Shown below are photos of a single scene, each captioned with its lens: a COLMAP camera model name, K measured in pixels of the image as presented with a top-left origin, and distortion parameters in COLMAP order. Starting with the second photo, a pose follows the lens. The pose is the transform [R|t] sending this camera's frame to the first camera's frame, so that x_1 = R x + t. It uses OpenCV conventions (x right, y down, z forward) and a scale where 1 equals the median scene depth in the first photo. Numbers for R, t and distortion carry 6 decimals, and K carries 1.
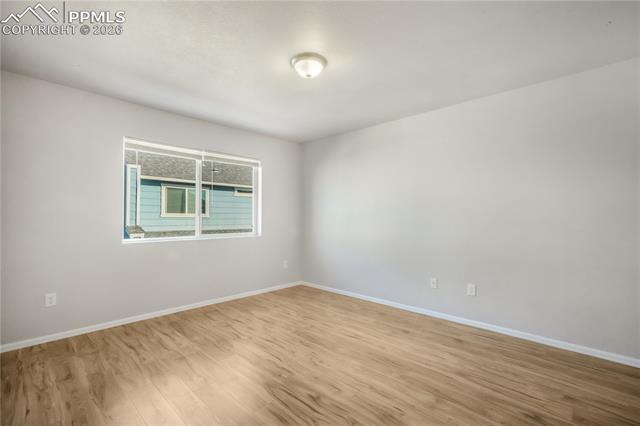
lens RADIAL K [[279.5, 0, 319.2], [0, 279.5, 214.4], [0, 0, 1]] dist [-0.000276, 0.000089]
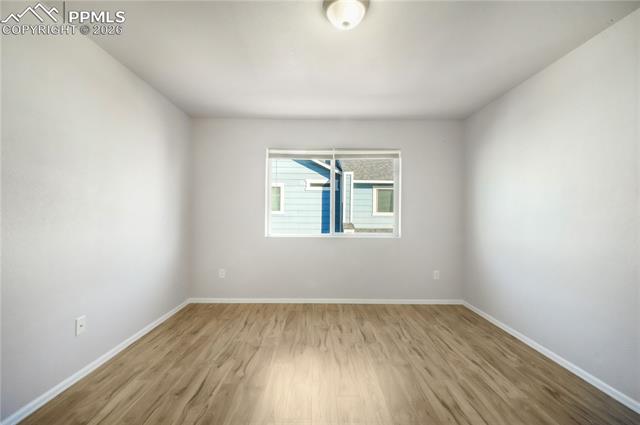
lens RADIAL K [[275.1, 0, 319.5], [0, 275.1, 212.5], [0, 0, 1]] dist [0.002059, -0.000076]
pose [[0.709875, -0.001974, -0.704325, 0.244354], [-0.000969, 0.999992, -0.003779, 0.003701], [0.704327, 0.003365, 0.709868, 0.249421]]
